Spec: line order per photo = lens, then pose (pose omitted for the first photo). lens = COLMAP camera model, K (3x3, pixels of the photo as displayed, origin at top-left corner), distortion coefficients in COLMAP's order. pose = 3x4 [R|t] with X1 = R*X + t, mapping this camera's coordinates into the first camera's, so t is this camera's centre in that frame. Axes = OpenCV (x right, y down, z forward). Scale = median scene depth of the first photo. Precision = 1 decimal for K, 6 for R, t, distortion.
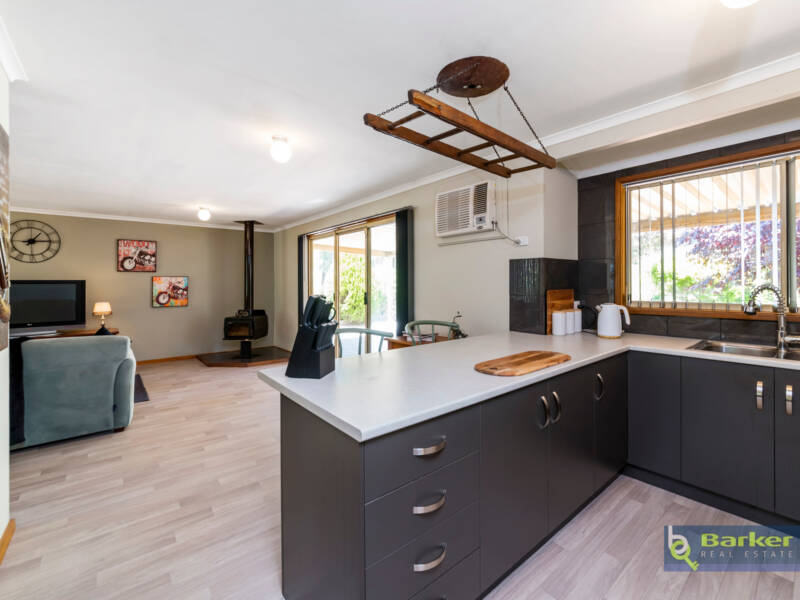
lens RADIAL K [[355.4, 0, 404.1], [0, 355.4, 281.8], [0, 0, 1]] dist [-0.010677, 0.000835]
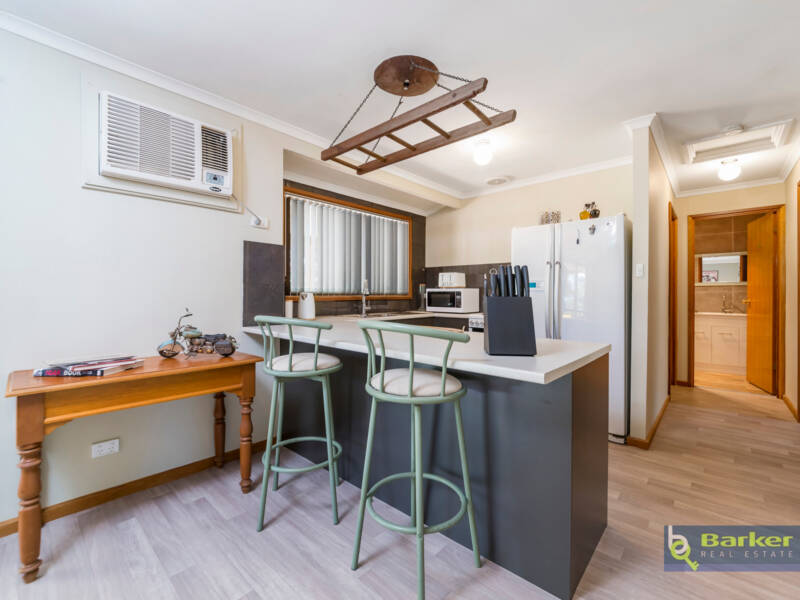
lens RADIAL K [[355.4, 0, 411.6], [0, 355.4, 295.2], [0, 0, 1]] dist [-0.010677, 0.000835]
pose [[-0.173815, -0.003392, 0.984772, -0.643341], [-0.010022, 0.999948, 0.001675, 0.065273], [-0.984727, -0.009579, -0.173840, 0.838826]]
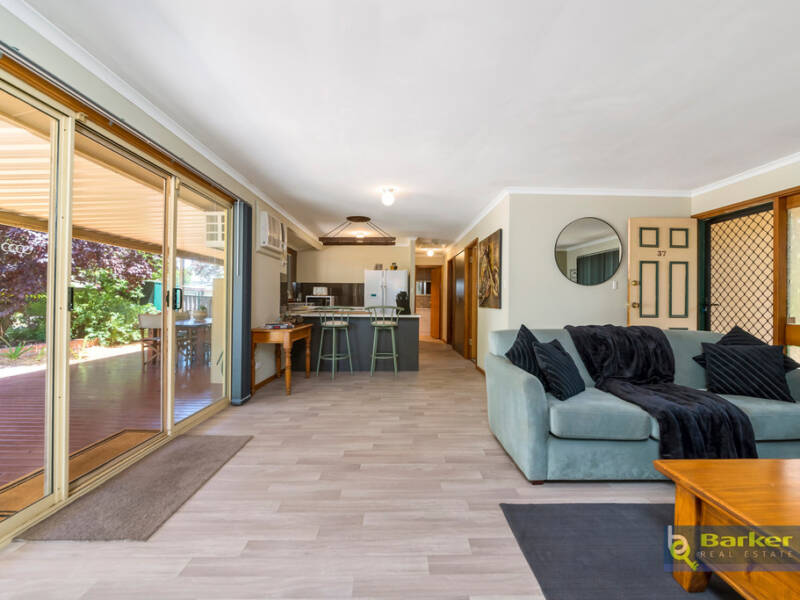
lens RADIAL K [[327.1, 0, 398.3], [0, 327.1, 298.1], [0, 0, 1]] dist [-0.000348, -0.000018]
pose [[-0.783696, -0.001209, 0.621143, -1.067845], [-0.010042, 0.999892, -0.010723, 0.073542], [-0.621063, -0.014641, -0.783624, 1.674935]]
